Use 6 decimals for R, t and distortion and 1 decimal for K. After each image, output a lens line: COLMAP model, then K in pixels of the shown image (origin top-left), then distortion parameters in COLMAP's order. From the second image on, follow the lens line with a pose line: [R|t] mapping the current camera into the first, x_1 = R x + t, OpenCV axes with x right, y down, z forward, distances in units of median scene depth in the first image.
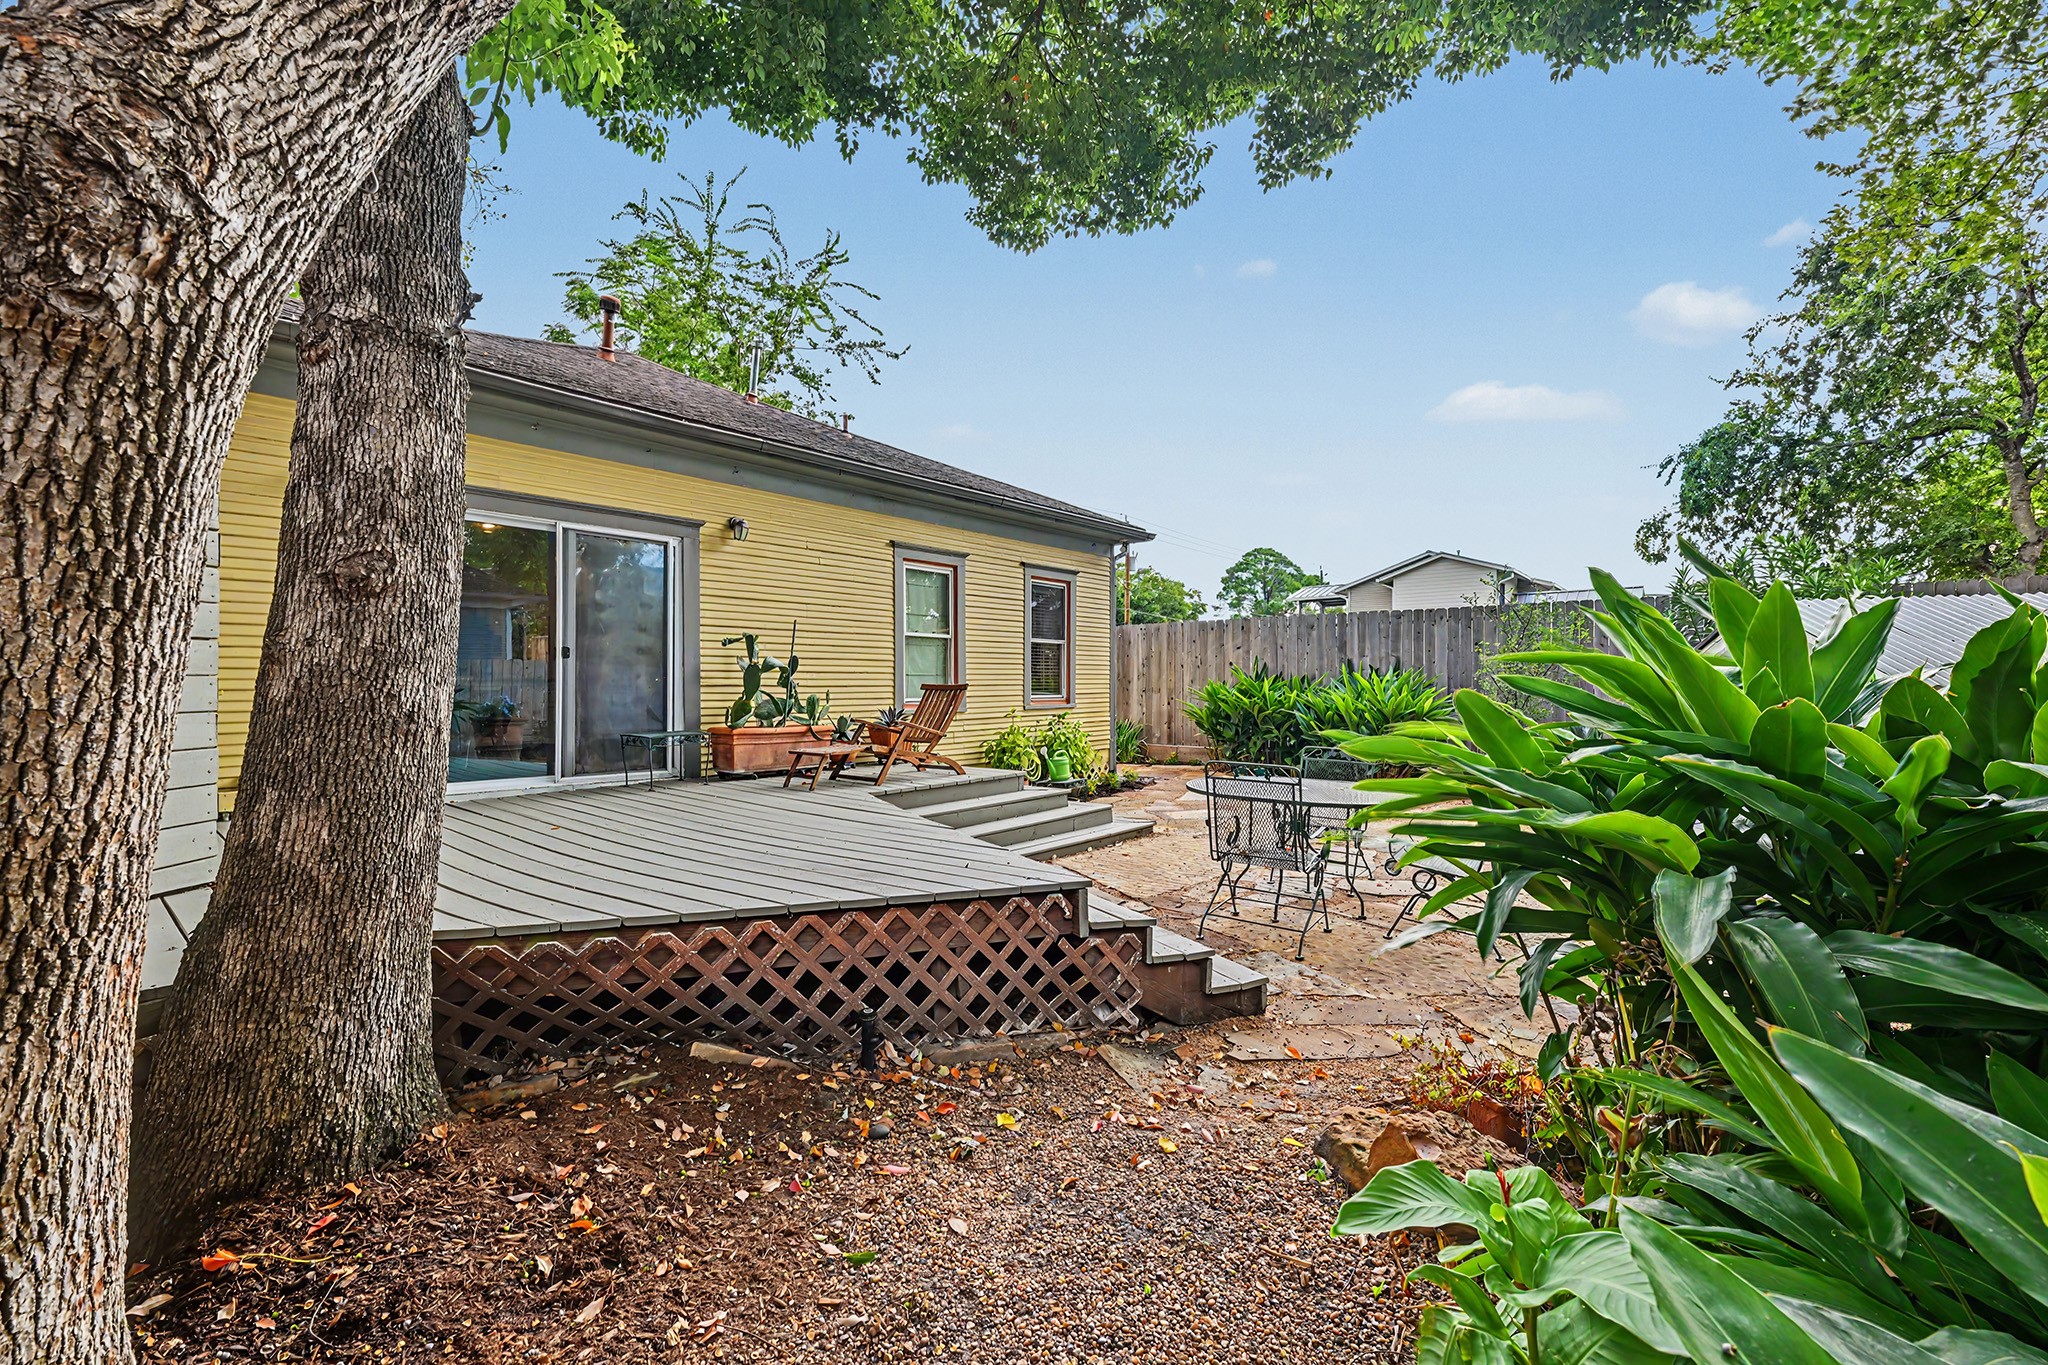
lens RADIAL K [[845.0, 0, 1026.1], [0, 845.0, 679.5], [0, 0, 1]] dist [-0.001059, -0.000040]
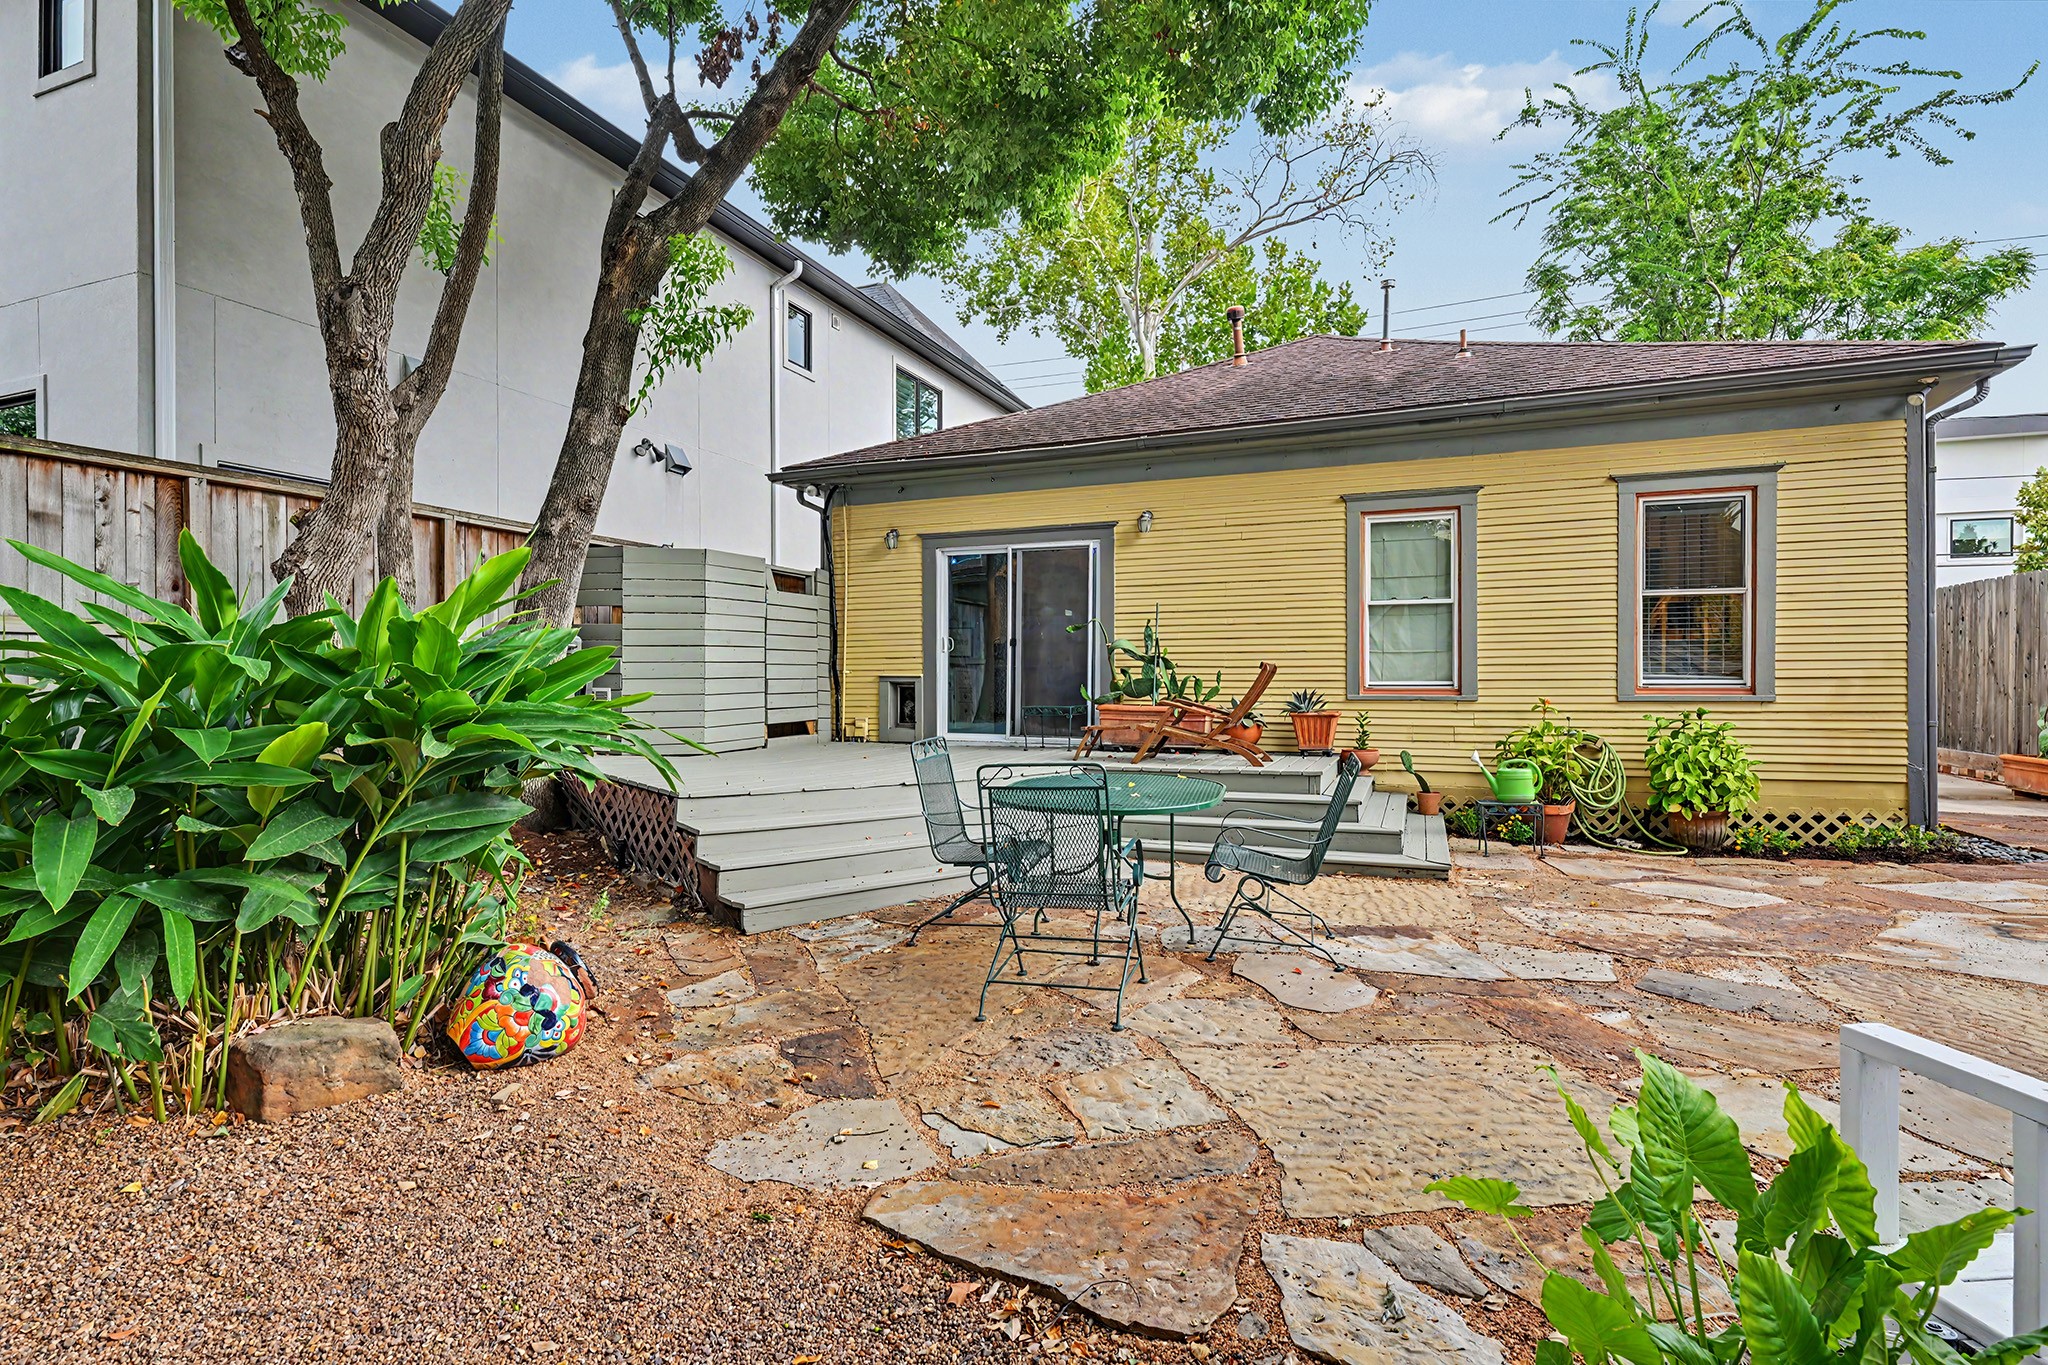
lens RADIAL K [[980.9, 0, 1022.1], [0, 980.9, 685.9], [0, 0, 1]] dist [-0.004285, -0.001503]
pose [[0.320607, 0.010420, -0.947155, 0.568372], [0.010730, 0.999835, 0.014631, 0.008163], [0.947152, -0.014854, 0.320442, 0.316698]]
